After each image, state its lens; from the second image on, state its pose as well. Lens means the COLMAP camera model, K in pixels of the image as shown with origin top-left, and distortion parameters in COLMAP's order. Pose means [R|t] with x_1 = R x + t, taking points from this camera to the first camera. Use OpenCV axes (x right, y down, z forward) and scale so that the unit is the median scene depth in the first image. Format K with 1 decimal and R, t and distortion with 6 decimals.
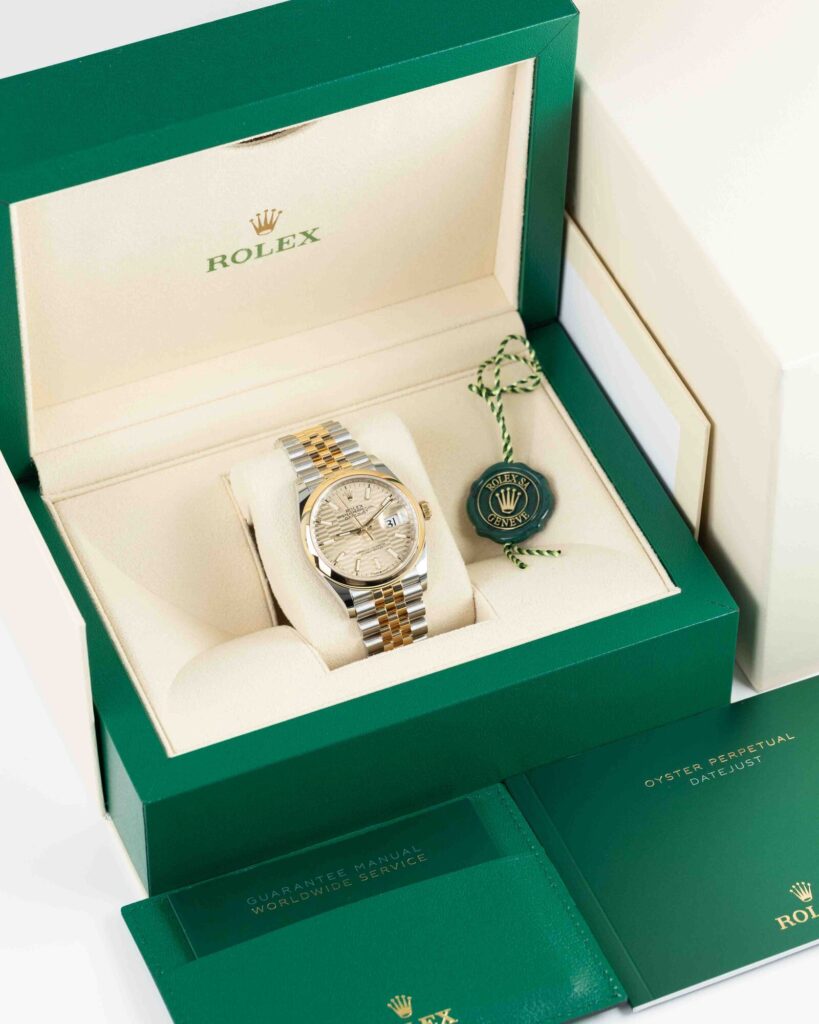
lens RADIAL K [[4476.0, 0, 409.7], [0, 4476.0, 512.6], [0, 0, 1]] dist [0.292146, 0.000000]
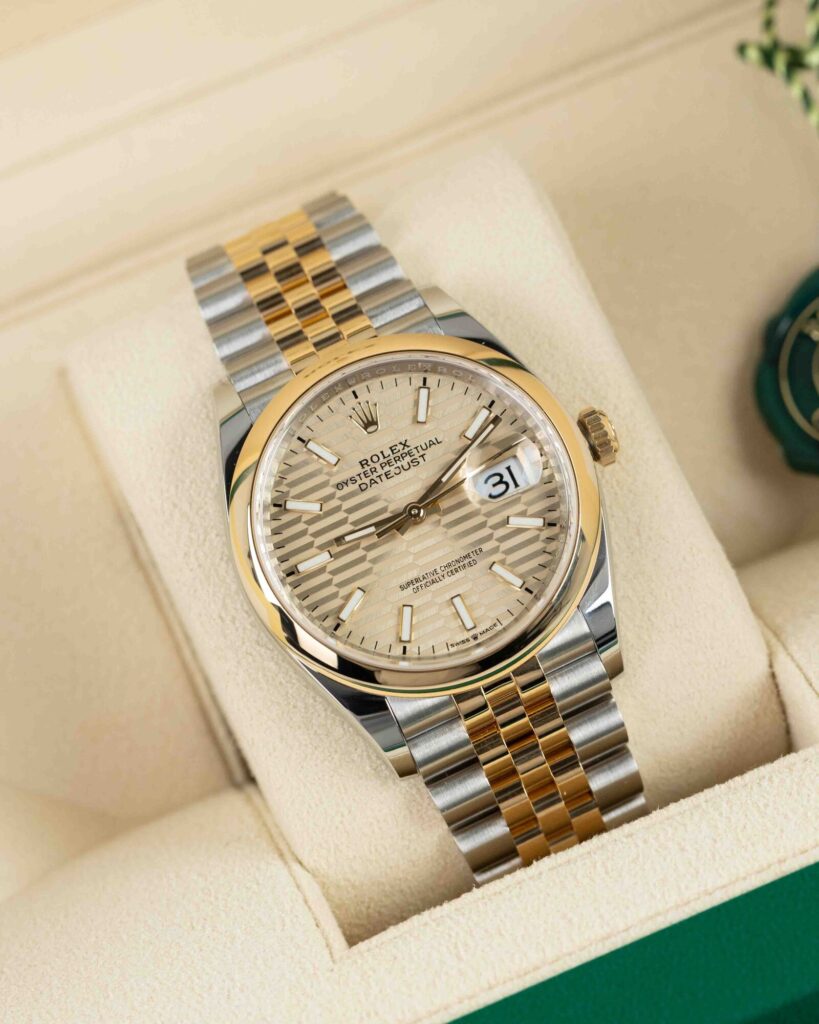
lens RADIAL K [[4476.0, 0, 408.8], [0, 4476.0, 509.9], [0, 0, 1]] dist [0.292146, 0.000000]
pose [[0.981622, -0.088129, -0.169265, 0.046366], [0.101449, 0.992253, 0.071710, -0.020809], [0.161634, -0.087564, 0.982958, 0.665451]]
